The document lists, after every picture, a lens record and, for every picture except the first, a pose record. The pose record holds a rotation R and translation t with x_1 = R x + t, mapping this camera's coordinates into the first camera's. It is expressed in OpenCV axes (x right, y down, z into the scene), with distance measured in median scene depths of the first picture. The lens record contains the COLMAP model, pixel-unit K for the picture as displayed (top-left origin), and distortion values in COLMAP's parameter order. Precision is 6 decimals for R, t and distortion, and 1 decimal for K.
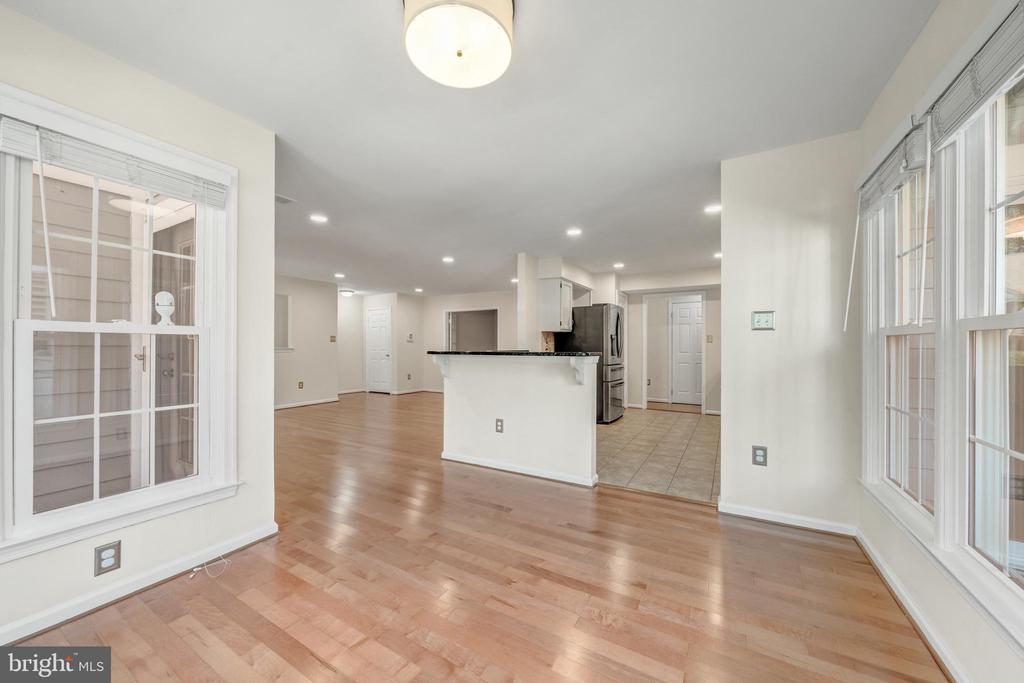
lens RADIAL K [[373.0, 0, 512.0], [0, 373.0, 341.5], [0, 0, 1]] dist [-0.000559, -0.000006]
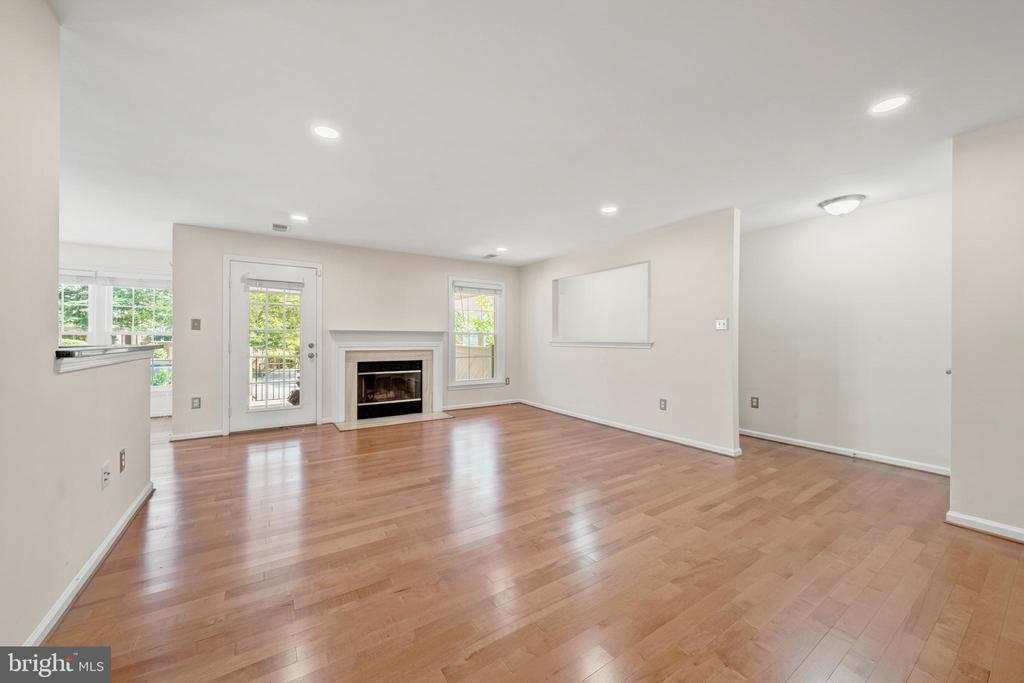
lens RADIAL K [[375.3, 0, 508.0], [0, 375.3, 338.6], [0, 0, 1]] dist [-0.000339, 0.000045]
pose [[-0.449021, -0.006185, -0.893500, 0.102286], [0.010528, 0.999870, -0.012212, 0.018973], [0.893459, -0.014891, -0.448898, 1.235493]]
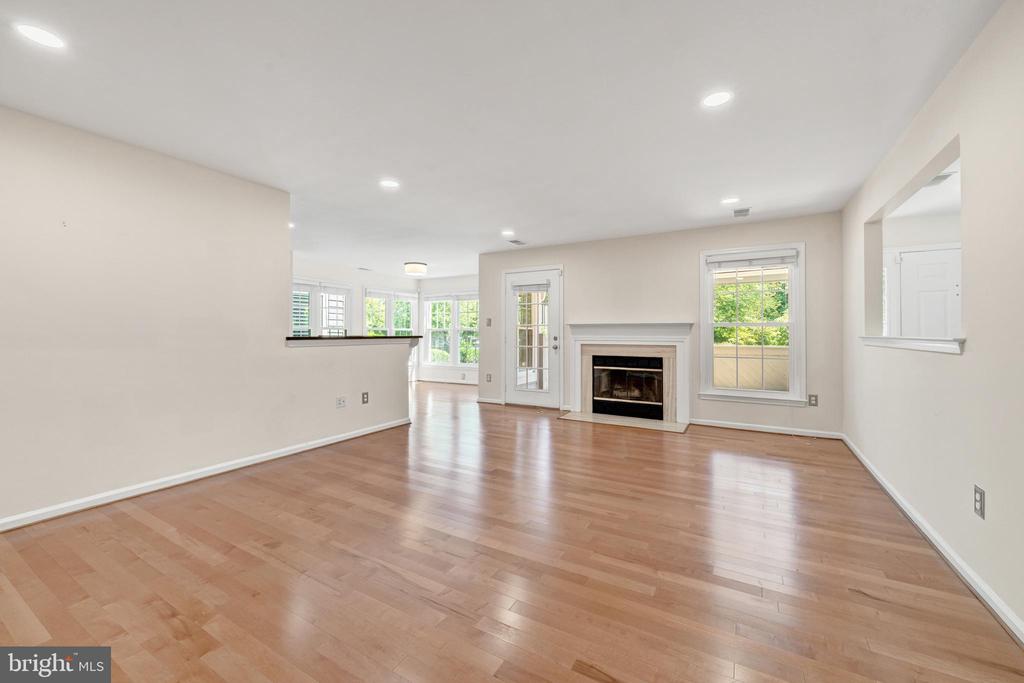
lens RADIAL K [[404.7, 0, 516.6], [0, 404.7, 331.0], [0, 0, 1]] dist [-0.000589, -0.000144]
pose [[-0.999963, -0.005293, -0.006764, -0.330396], [-0.005153, 0.999777, -0.020493, 0.022194], [0.006871, -0.020457, -0.999767, 1.470211]]
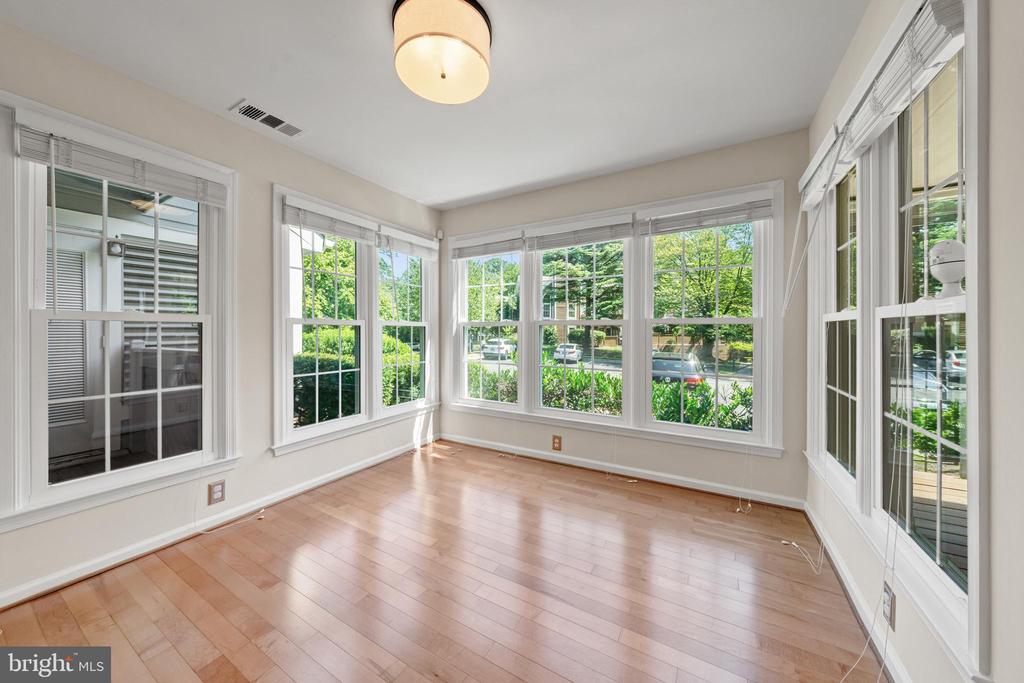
lens RADIAL K [[353.6, 0, 510.1], [0, 353.6, 331.1], [0, 0, 1]] dist [0.014718, 0.000003]
pose [[-0.999990, -0.001094, -0.004366, -0.073591], [-0.001029, 0.999889, -0.014876, 0.006708], [0.004381, -0.014871, -0.999880, 0.486826]]
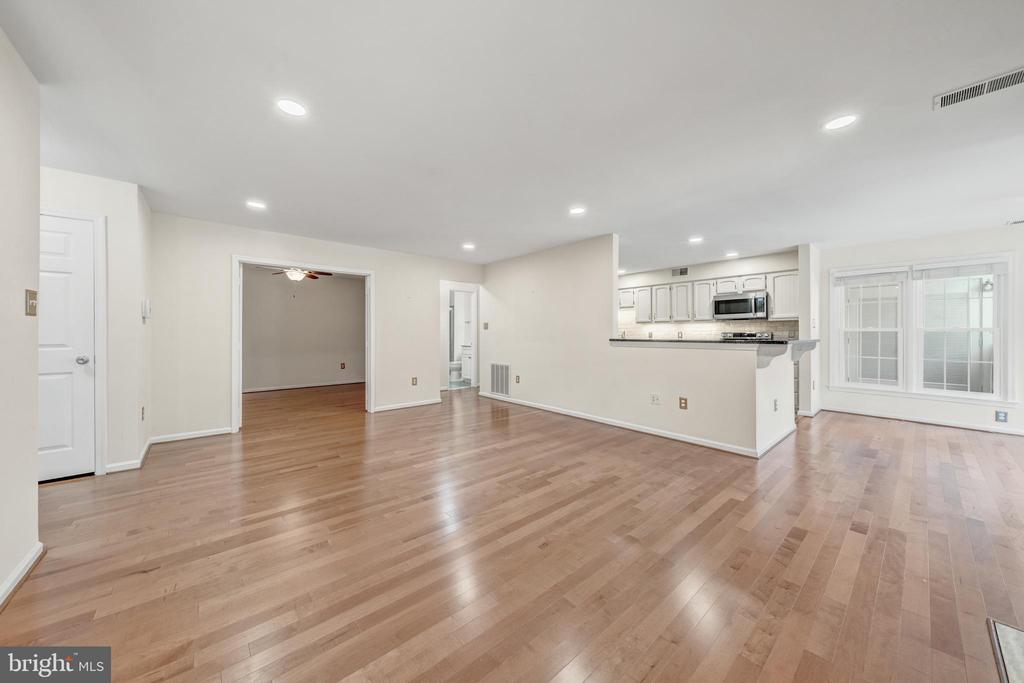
lens RADIAL K [[353.1, 0, 510.7], [0, 353.1, 336.4], [0, 0, 1]] dist [-0.000294, 0.000027]
pose [[0.330050, -0.007796, 0.943931, -0.752754], [-0.015401, 0.999788, 0.013642, 0.008100], [-0.943838, -0.019041, 0.329860, 0.809660]]
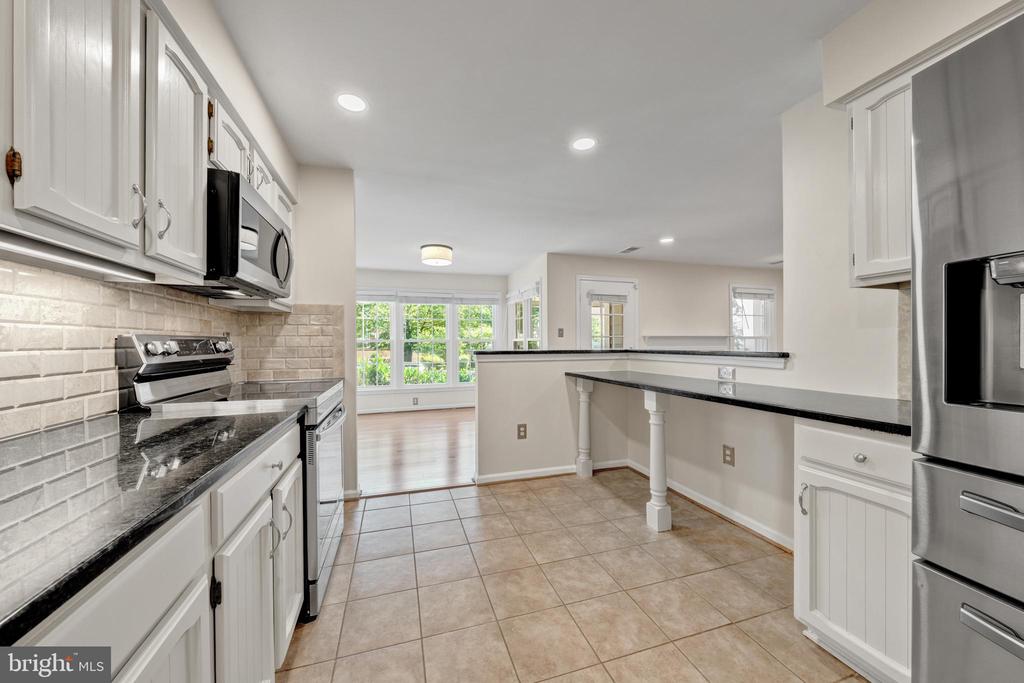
lens RADIAL K [[364.5, 0, 508.7], [0, 364.5, 346.2], [0, 0, 1]] dist [-0.001792, -0.000159]
pose [[-0.674880, 0.004846, -0.737912, 0.451341], [0.014630, 0.999870, -0.006814, 0.013110], [0.737782, -0.015395, -0.674863, 0.882805]]
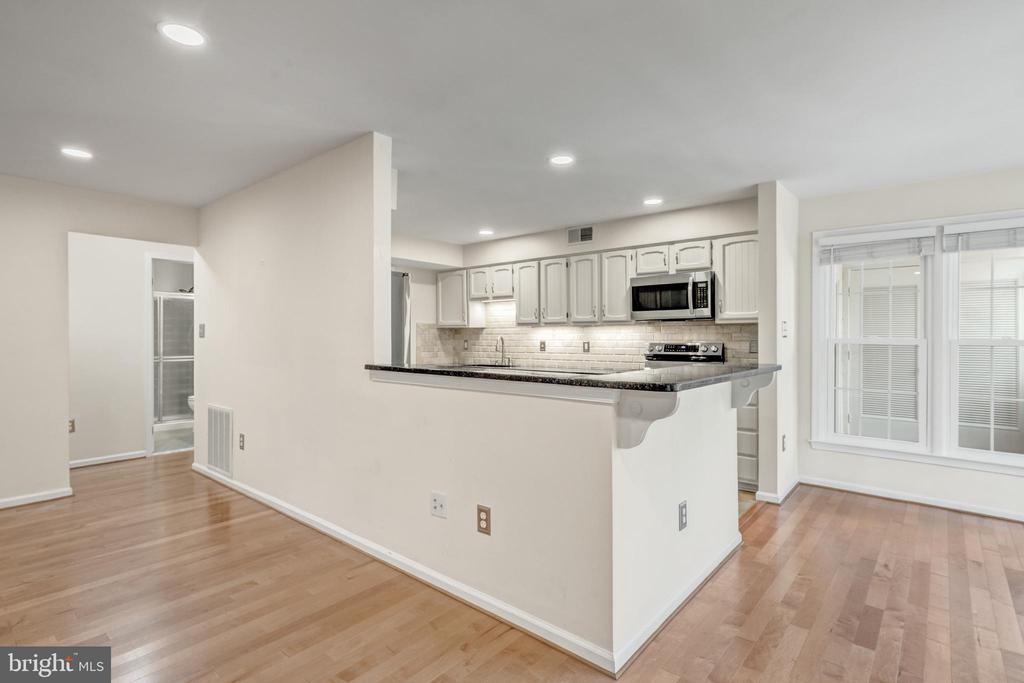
lens RADIAL K [[503.4, 0, 512.0], [0, 503.4, 341.5], [0, 0, 1]] dist [0.010129, -0.000021]
pose [[0.178579, -0.013908, 0.983827, -0.431358], [-0.016197, 0.999723, 0.017073, -0.012163], [-0.983792, -0.018984, 0.178304, 0.637606]]
